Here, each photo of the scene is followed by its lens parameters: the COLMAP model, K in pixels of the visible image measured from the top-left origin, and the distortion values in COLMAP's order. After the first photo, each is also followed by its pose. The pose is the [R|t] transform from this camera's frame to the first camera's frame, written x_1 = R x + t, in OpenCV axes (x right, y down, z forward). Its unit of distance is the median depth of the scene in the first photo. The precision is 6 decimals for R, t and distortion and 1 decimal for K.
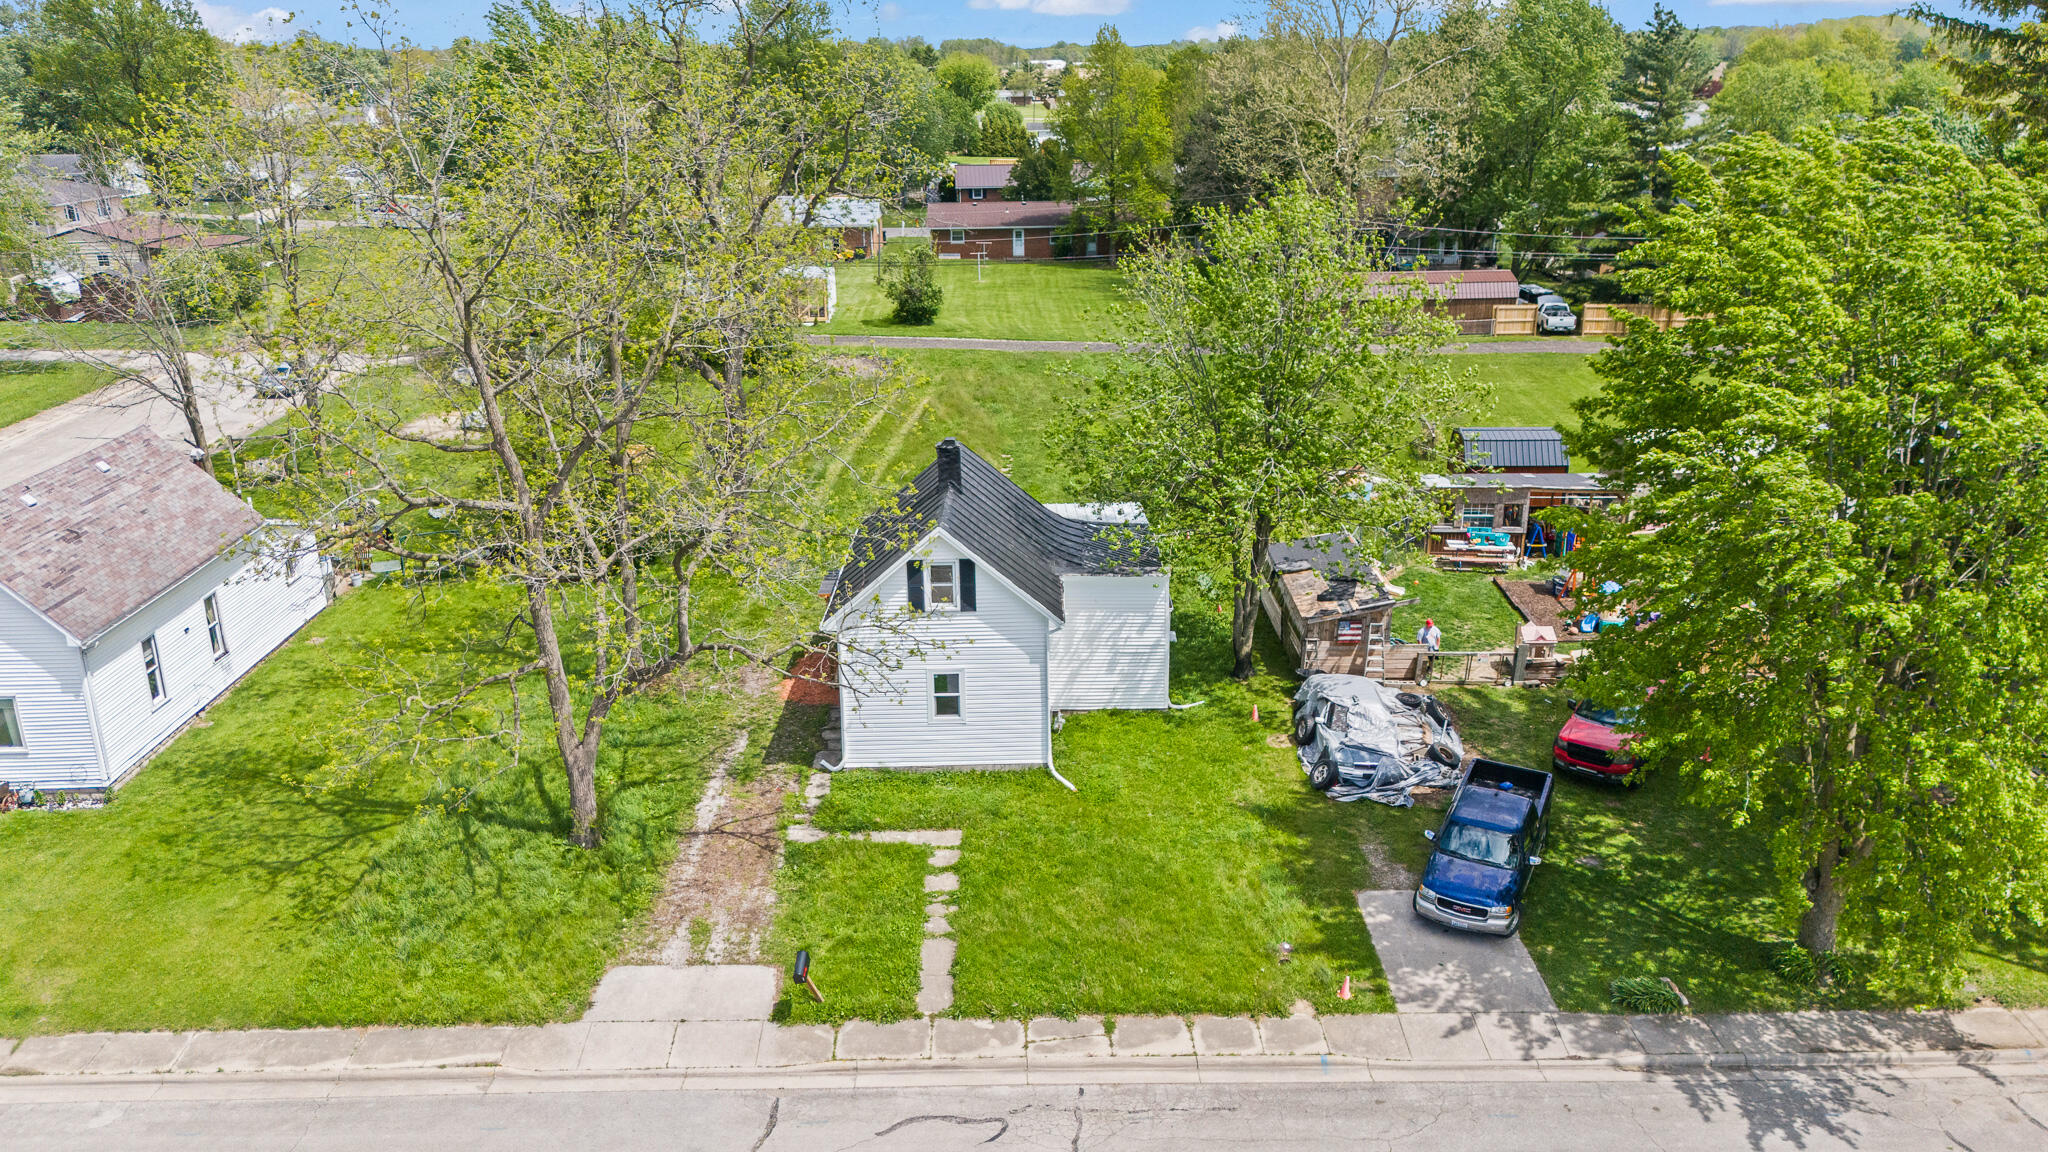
lens RADIAL K [[1539.0, 0, 1037.9], [0, 1539.0, 571.0], [0, 0, 1]] dist [0.058564, -0.043297]
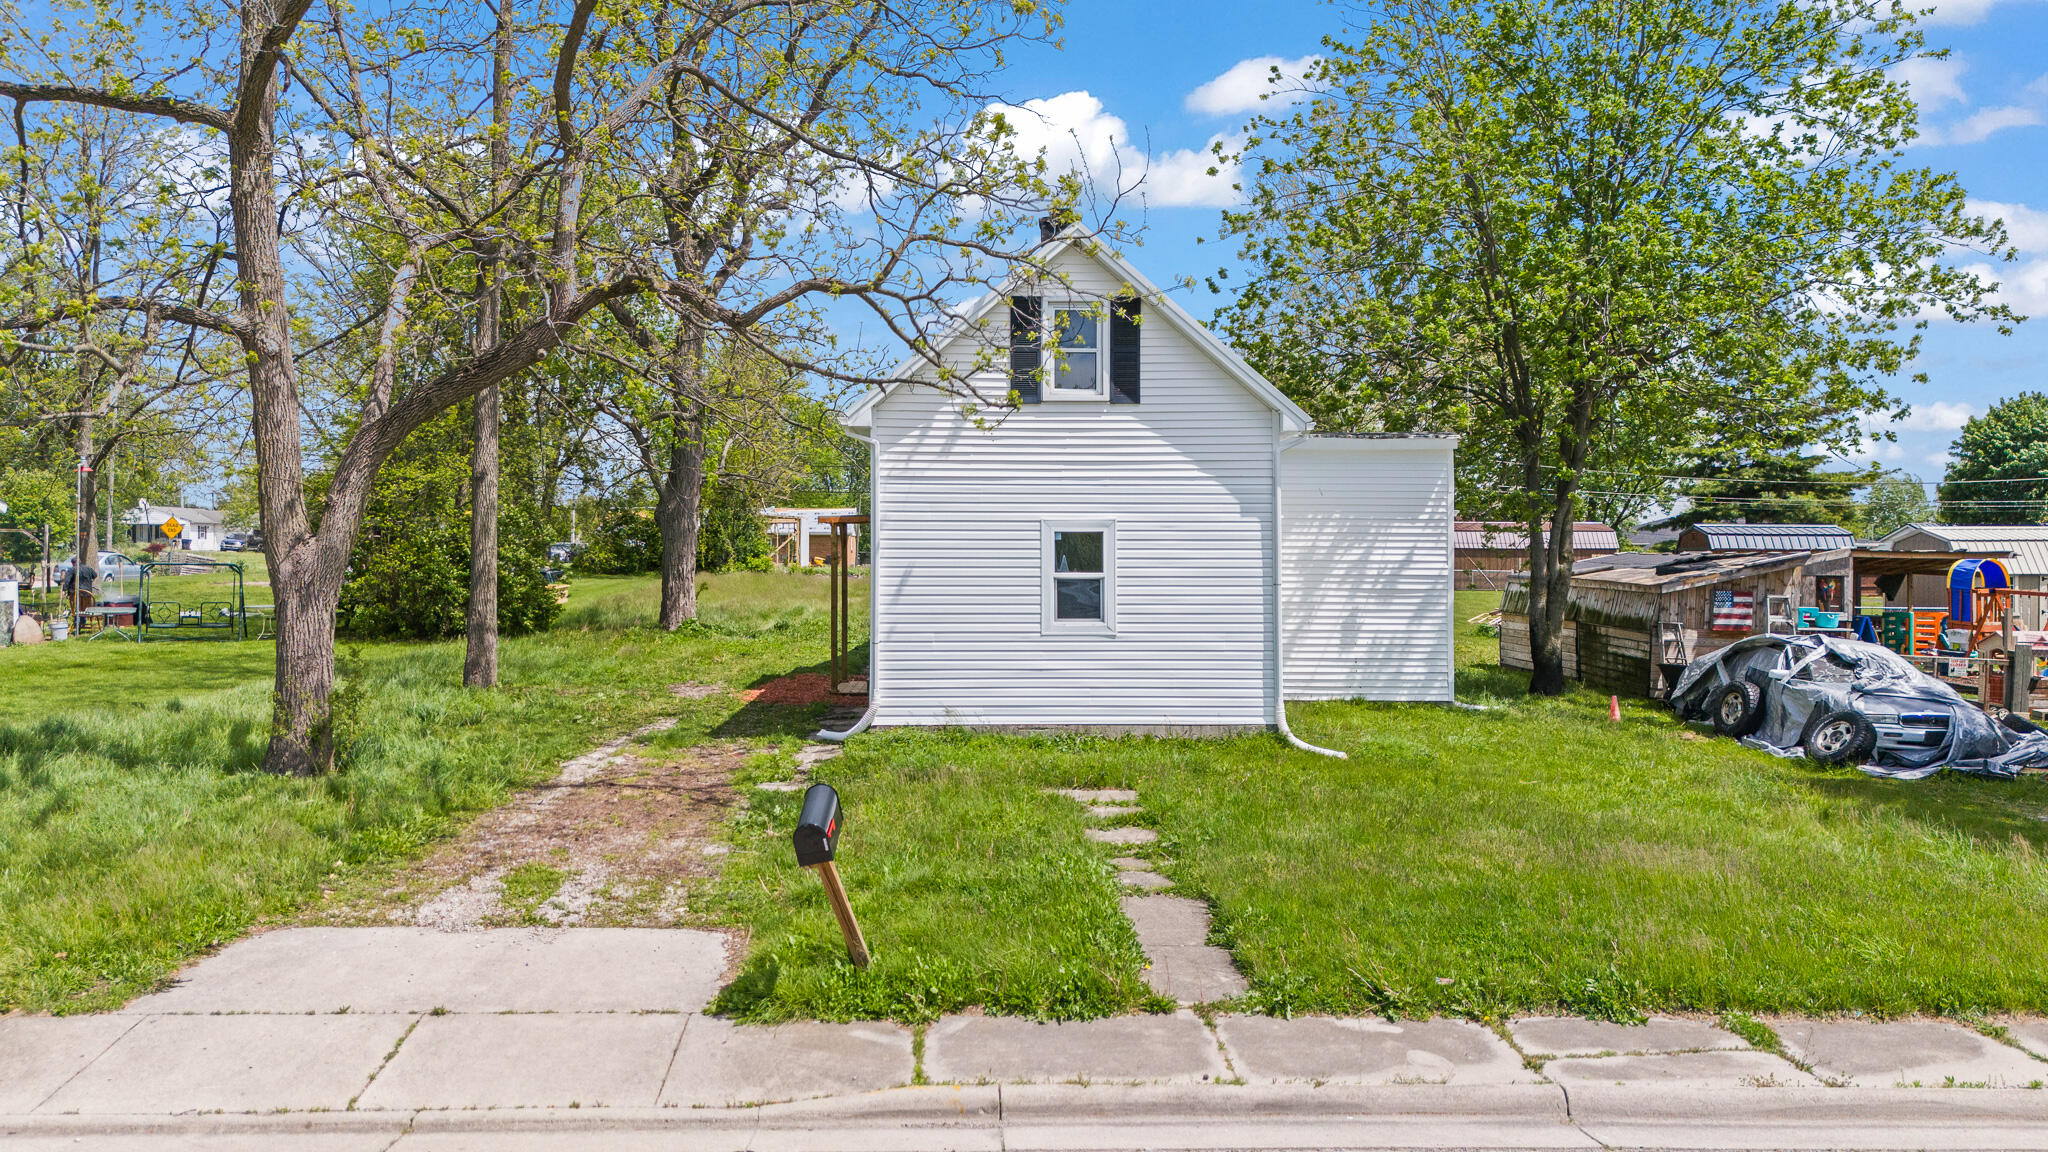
lens RADIAL K [[1539.0, 0, 1028.9], [0, 1539.0, 559.4], [0, 0, 1]] dist [0.058564, -0.043297]
pose [[0.999465, 0.013800, 0.029666, -0.100473], [-0.003799, 0.949520, -0.313683, 0.259355], [-0.032497, 0.313402, 0.949064, 0.566281]]
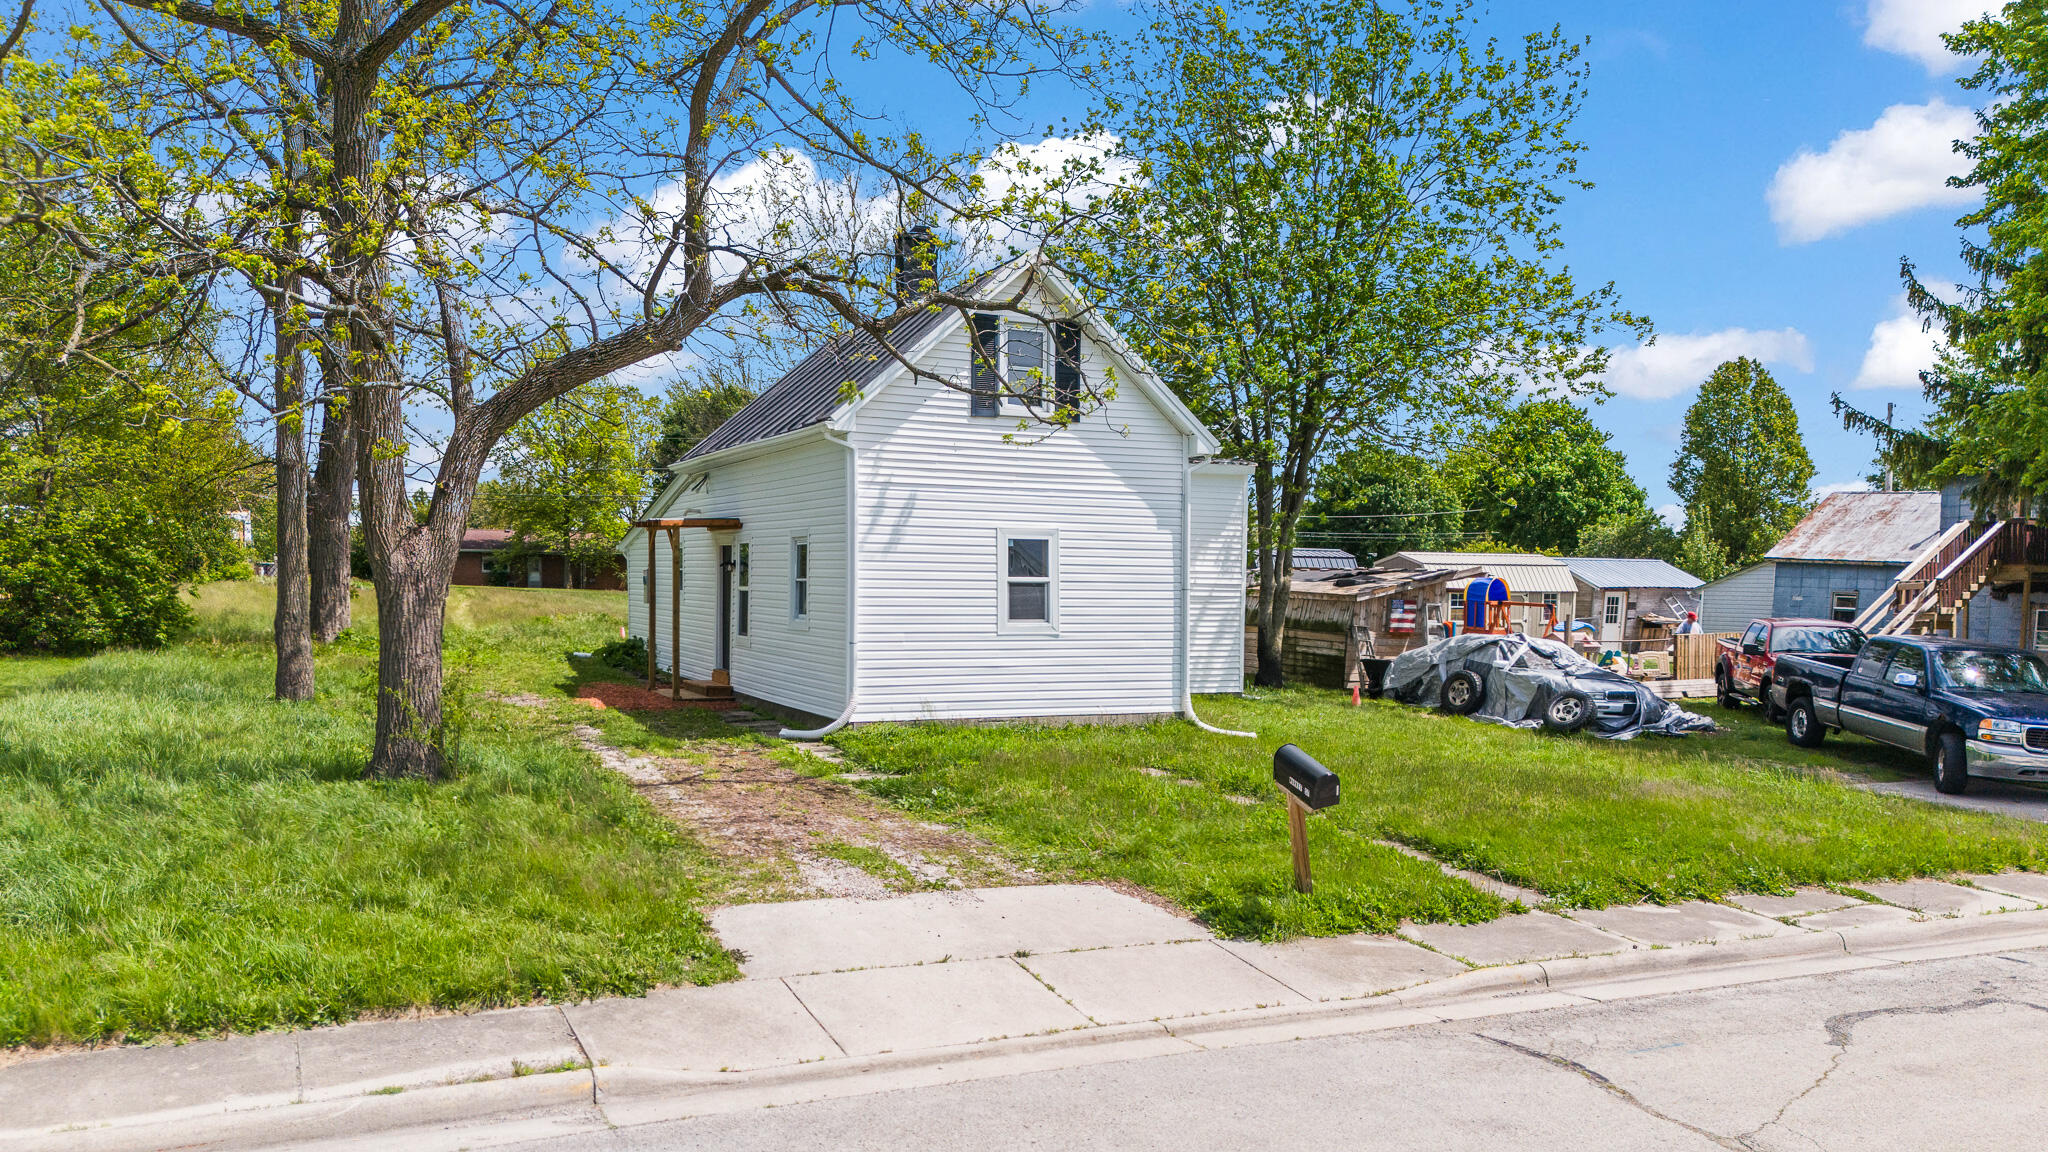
lens RADIAL K [[1539.0, 0, 1014.2], [0, 1539.0, 705.1], [0, 0, 1]] dist [0.058564, -0.043297]
pose [[0.907849, -0.010180, 0.419174, -0.327094], [0.109309, 0.970883, -0.213163, 0.266369], [-0.404799, 0.239339, 0.882527, 0.575911]]
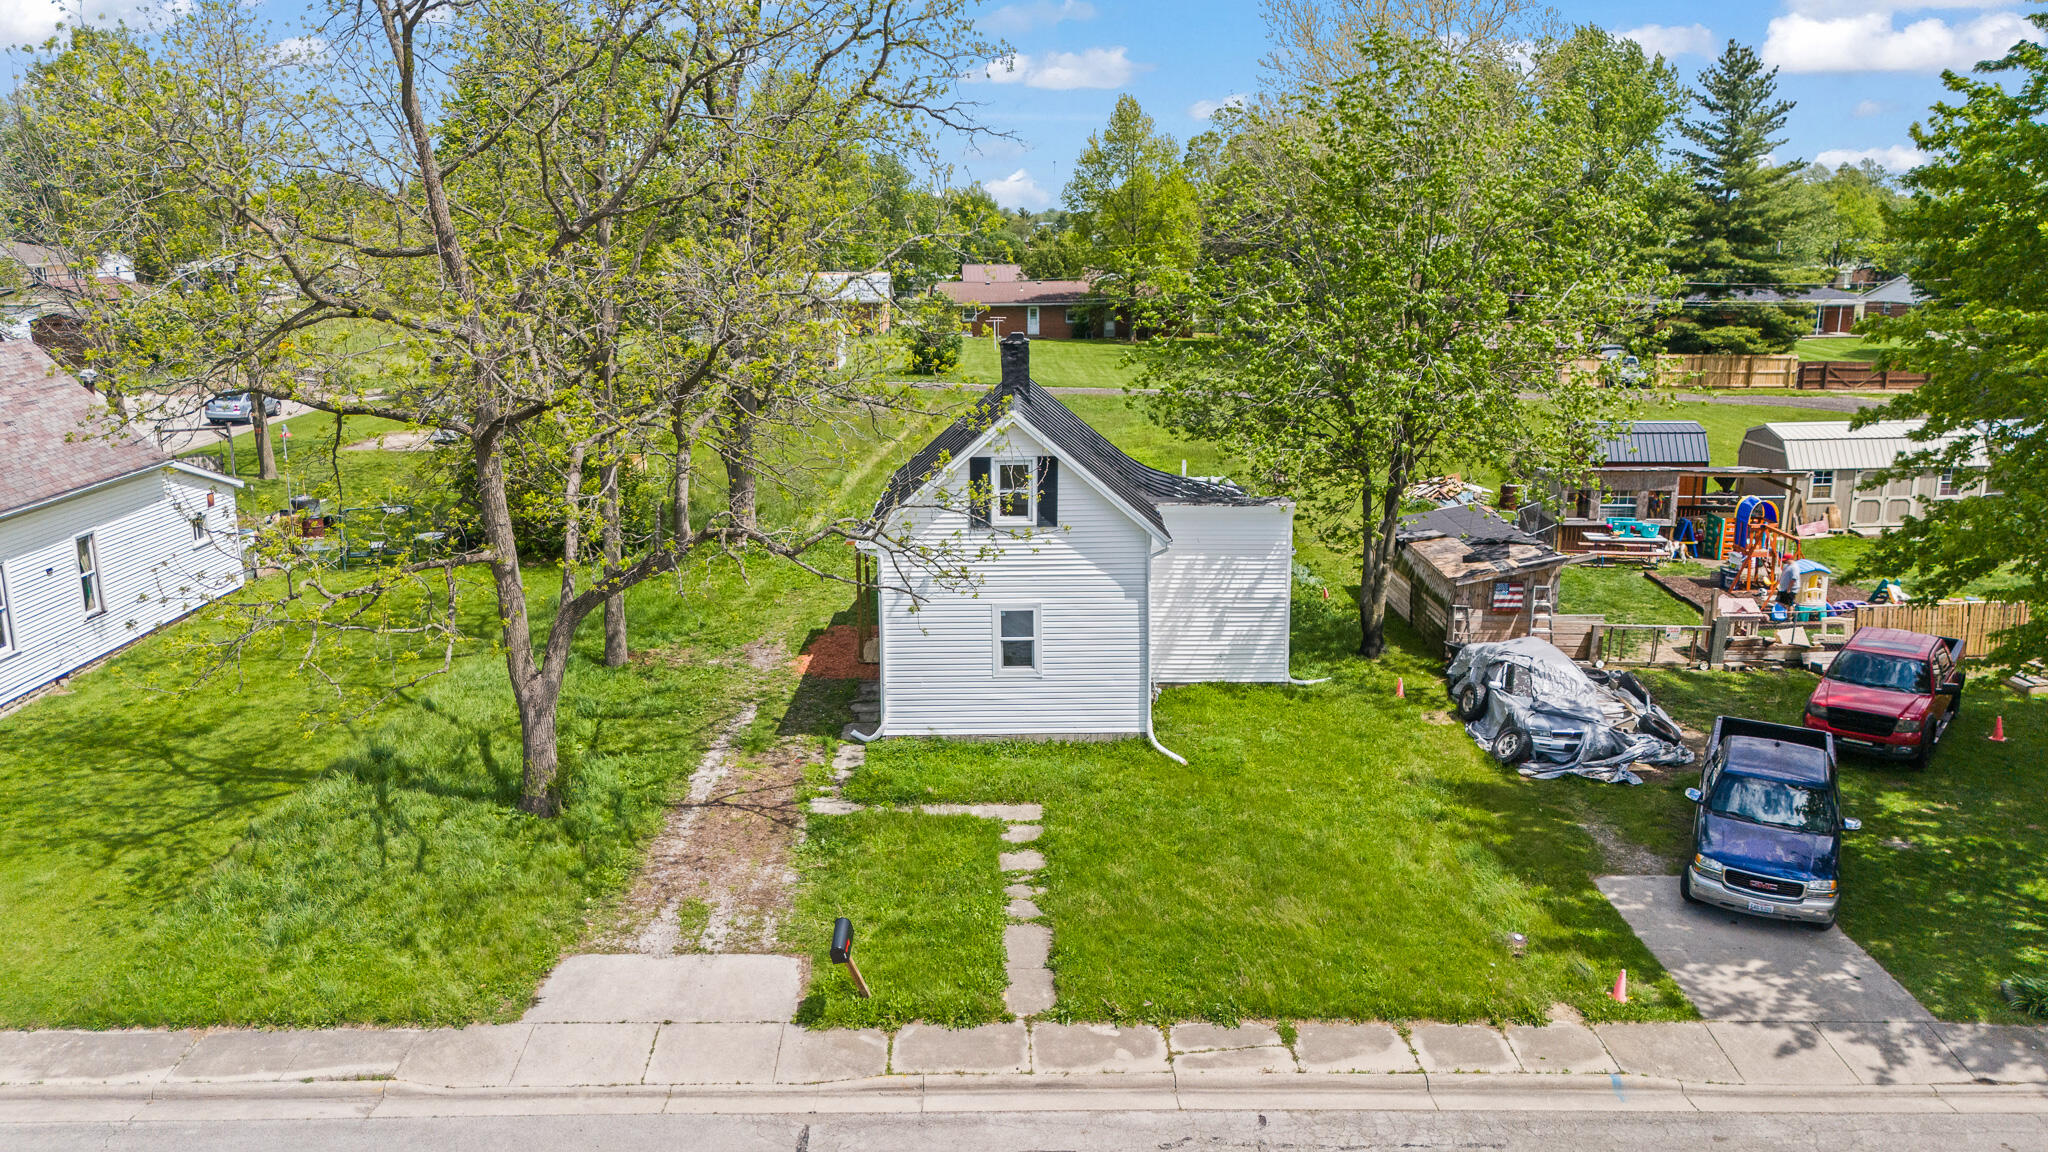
lens RADIAL K [[1539.0, 0, 1027.6], [0, 1539.0, 559.4], [0, 0, 1]] dist [0.058564, -0.043297]
pose [[0.999979, 0.006257, 0.001477, -0.061134], [-0.006060, 0.994072, -0.108557, 0.136995], [-0.002147, 0.108545, 0.994089, 0.251201]]
